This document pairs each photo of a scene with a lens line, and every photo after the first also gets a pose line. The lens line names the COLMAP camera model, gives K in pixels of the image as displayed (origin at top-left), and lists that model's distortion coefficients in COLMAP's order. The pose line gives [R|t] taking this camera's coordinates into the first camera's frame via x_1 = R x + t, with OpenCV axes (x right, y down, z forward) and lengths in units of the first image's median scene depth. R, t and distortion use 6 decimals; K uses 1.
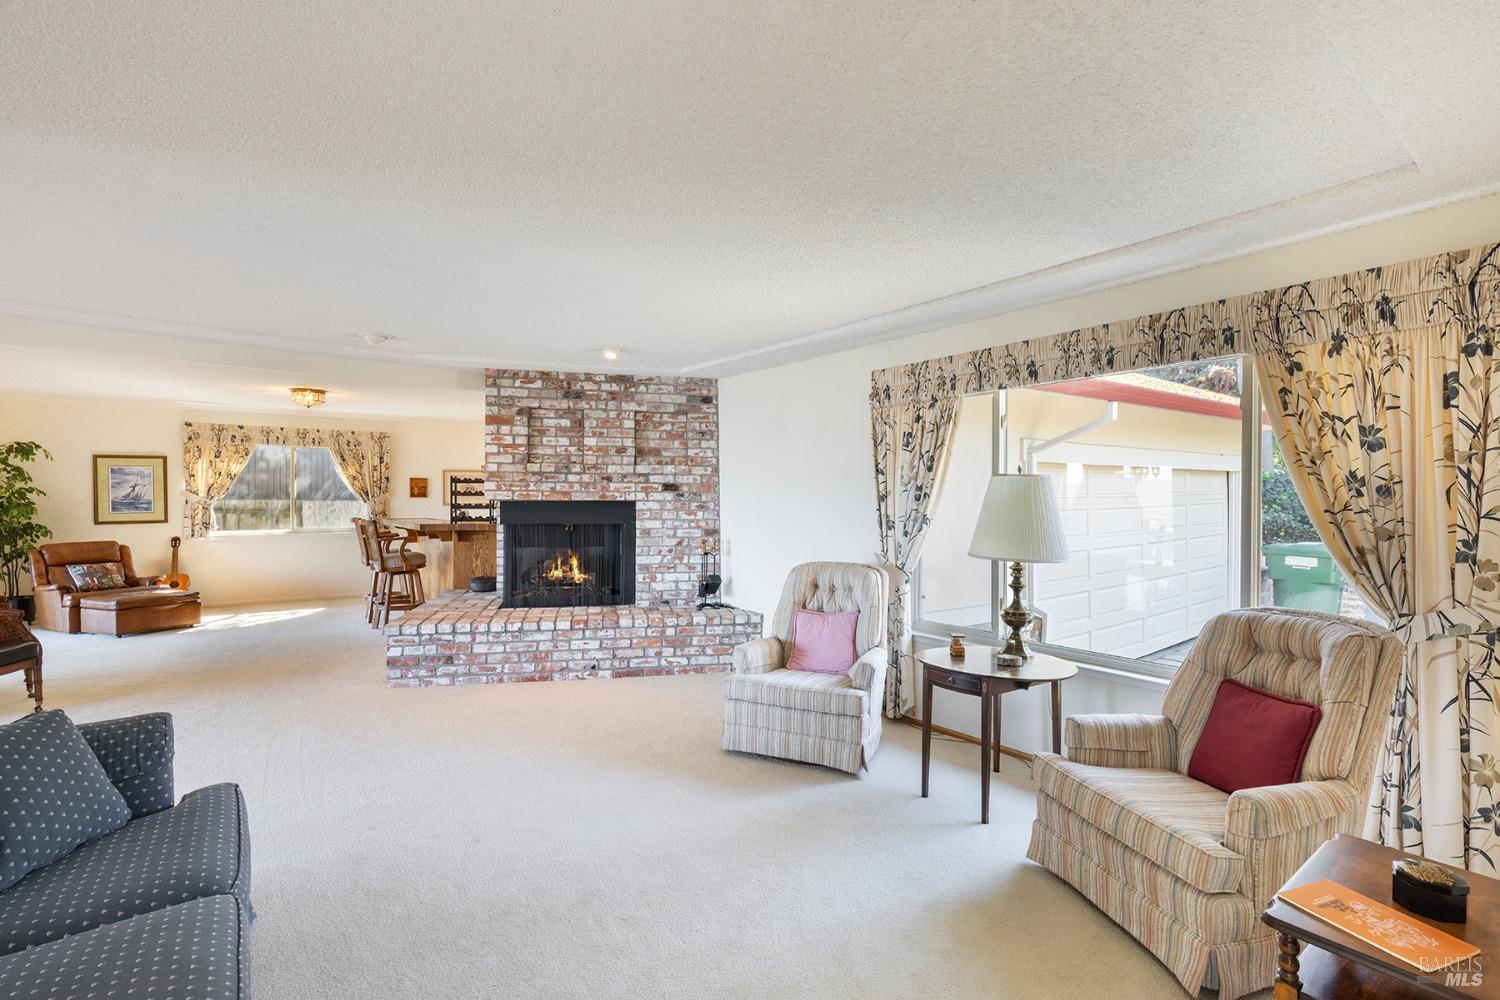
lens RADIAL K [[696.5, 0, 763.6], [0, 696.5, 508.7], [0, 0, 1]] dist [-0.001871, -0.000241]
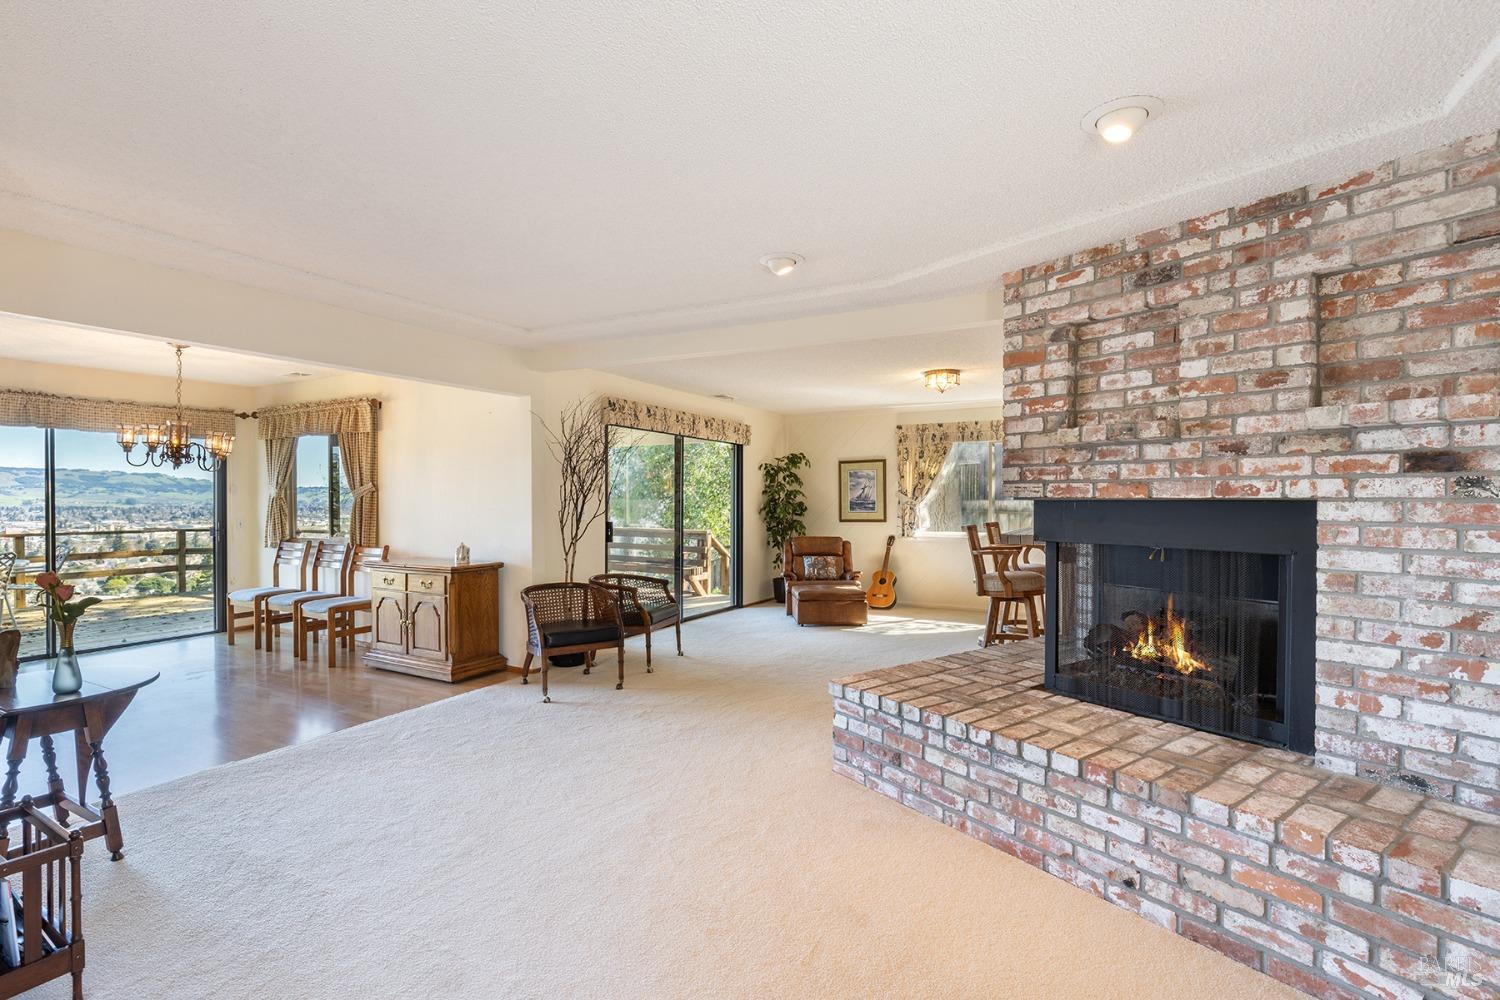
lens RADIAL K [[696.5, 0, 765.8], [0, 696.5, 504.0], [0, 0, 1]] dist [-0.001871, -0.000241]
pose [[0.404032, 0.003640, -0.914738, 0.053412], [-0.013116, 0.999912, -0.001814, -0.004109], [0.914651, 0.012731, 0.404044, 0.559051]]
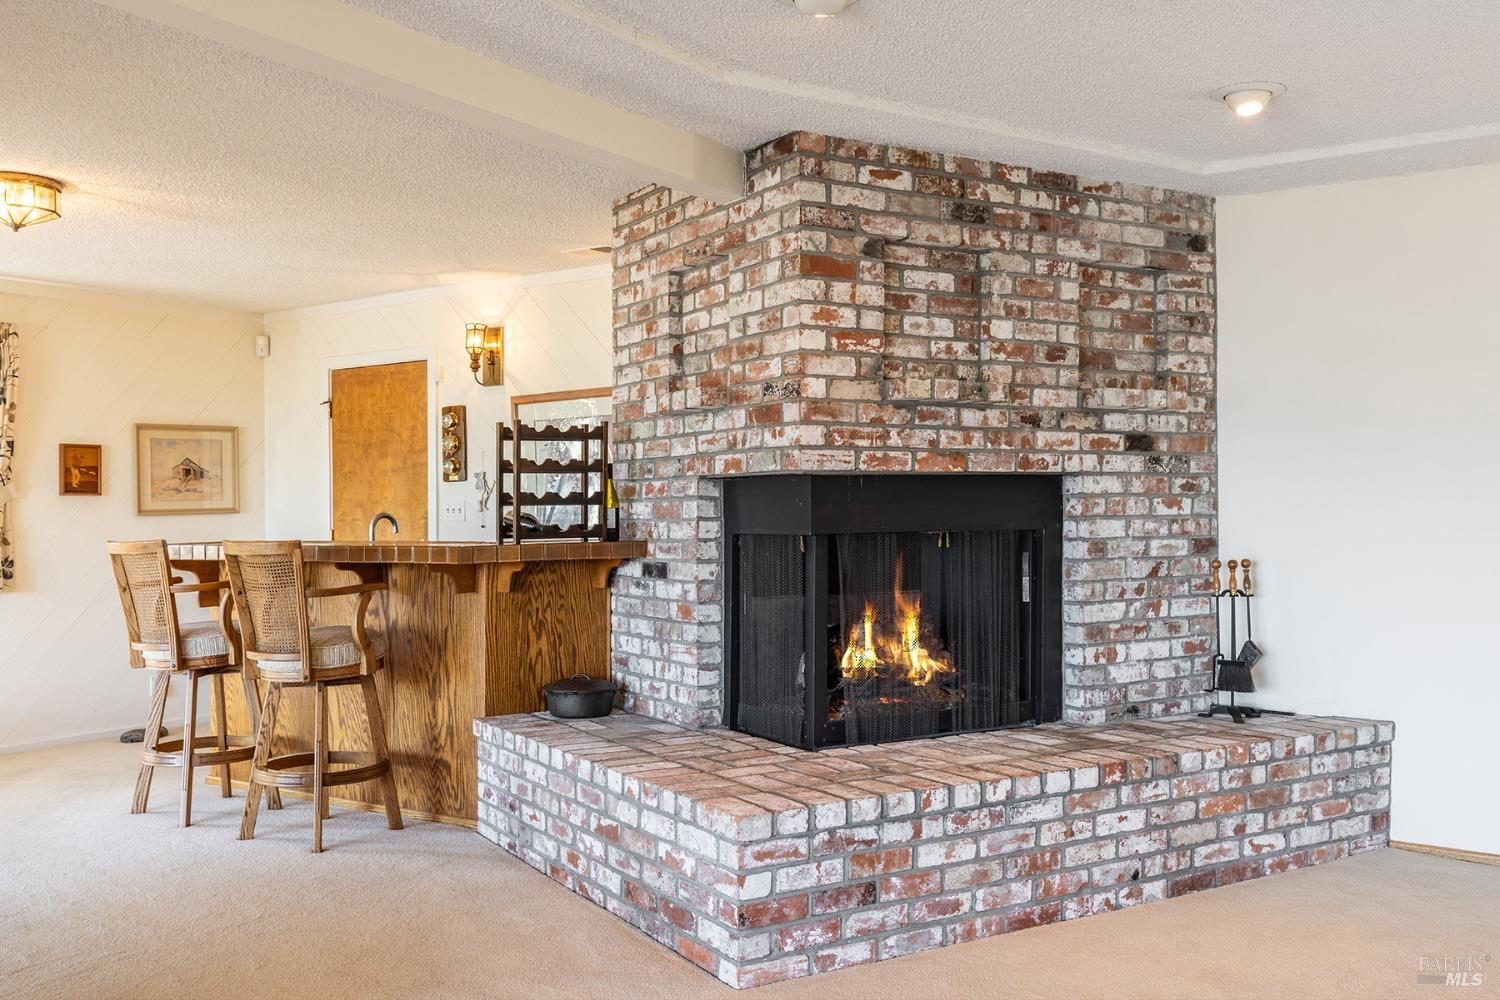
lens RADIAL K [[1357.2, 0, 746.8], [0, 1357.2, 522.9], [0, 0, 1]] dist [0.010752, 0.005043]
pose [[0.950943, -0.019480, 0.308752, -0.637594], [0.021671, 0.999758, -0.003668, 0.017213], [-0.308606, 0.010179, 0.951136, 0.282800]]
